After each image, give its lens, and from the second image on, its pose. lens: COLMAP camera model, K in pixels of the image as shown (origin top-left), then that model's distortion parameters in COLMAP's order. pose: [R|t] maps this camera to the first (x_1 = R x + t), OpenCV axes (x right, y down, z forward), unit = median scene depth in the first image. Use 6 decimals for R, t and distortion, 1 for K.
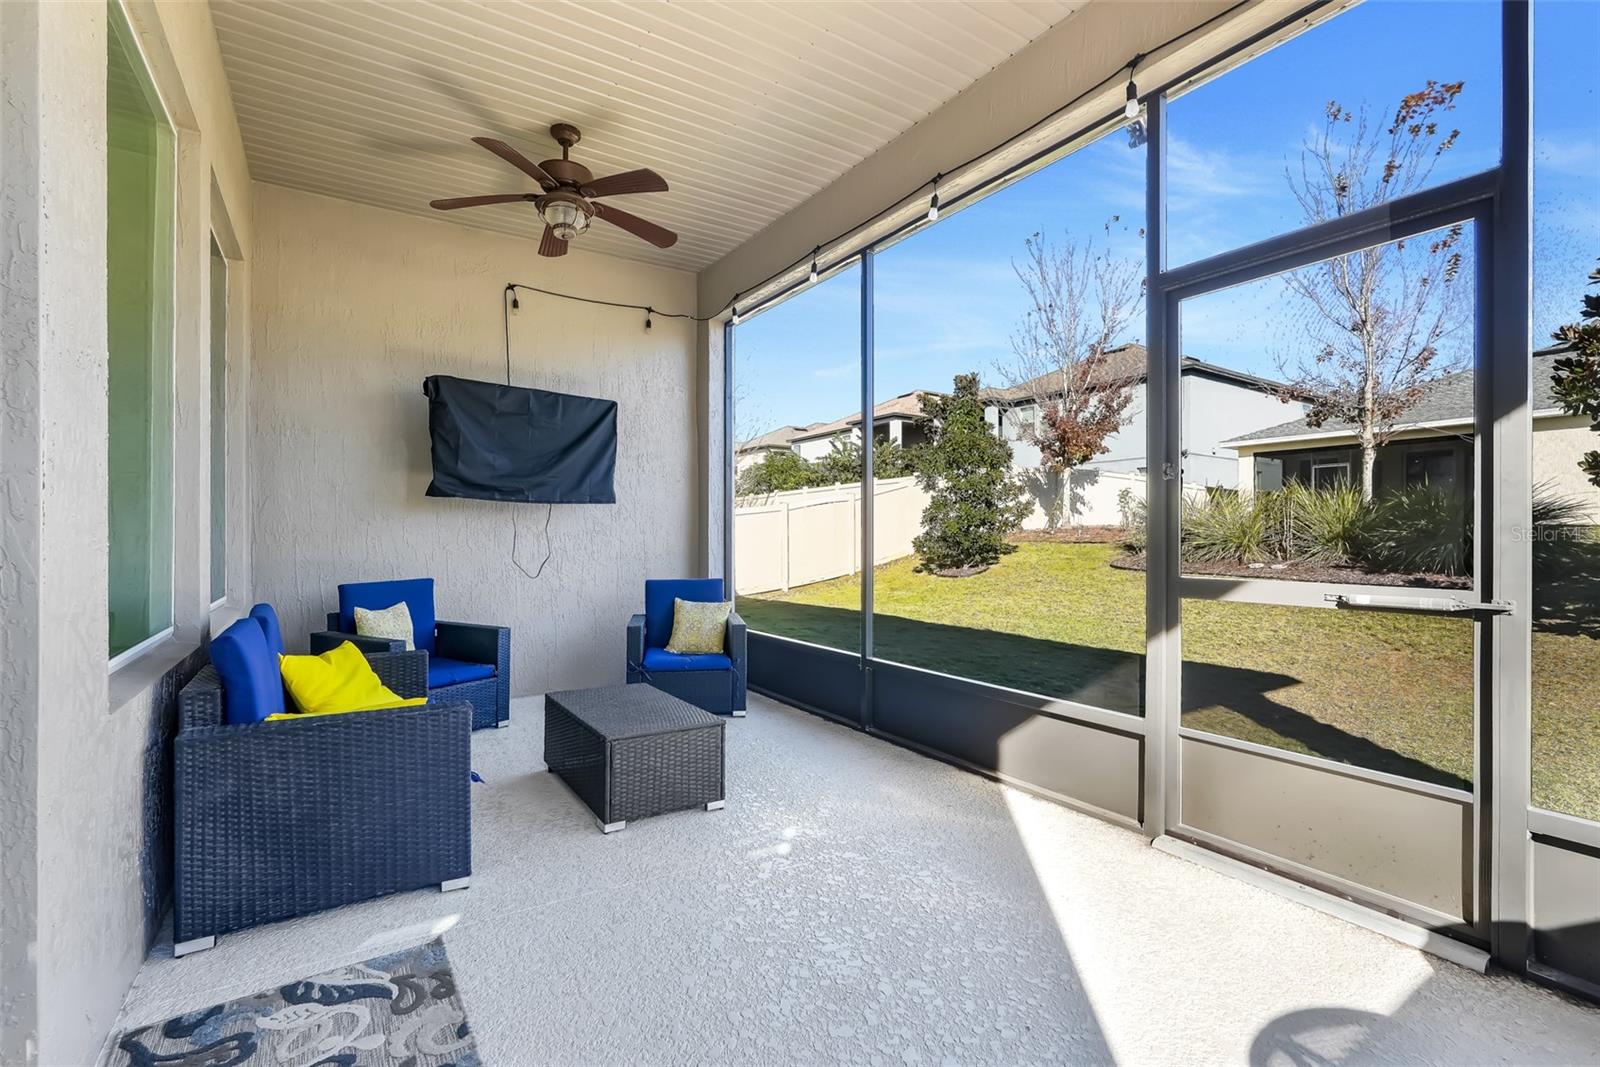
lens RADIAL K [[704.0, 0, 800.0], [0, 704.0, 533.5], [0, 0, 1]] dist [-0.002156, -0.000375]
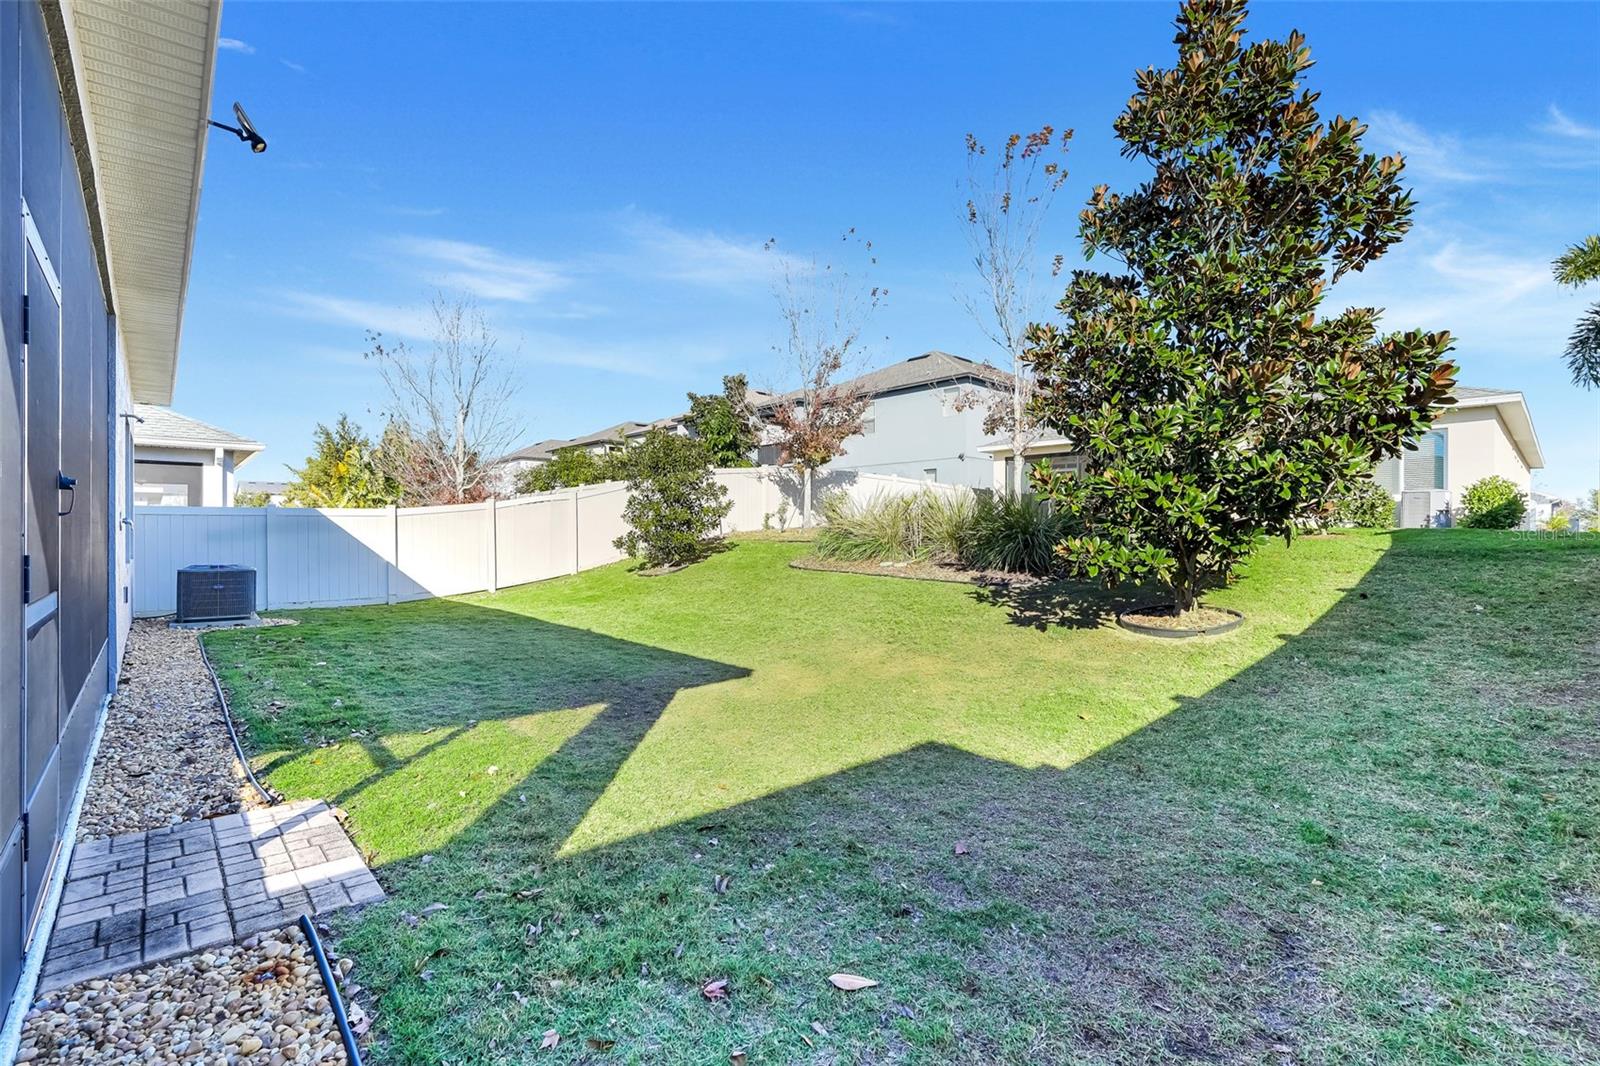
lens RADIAL K [[704.0, 0, 800.0], [0, 704.0, 533.0], [0, 0, 1]] dist [-0.002156, -0.000375]
pose [[0.987976, -0.000744, 0.154608, 0.207400], [0.000231, 0.999994, 0.003339, -0.002462], [-0.154609, -0.003264, 0.987970, -0.020989]]
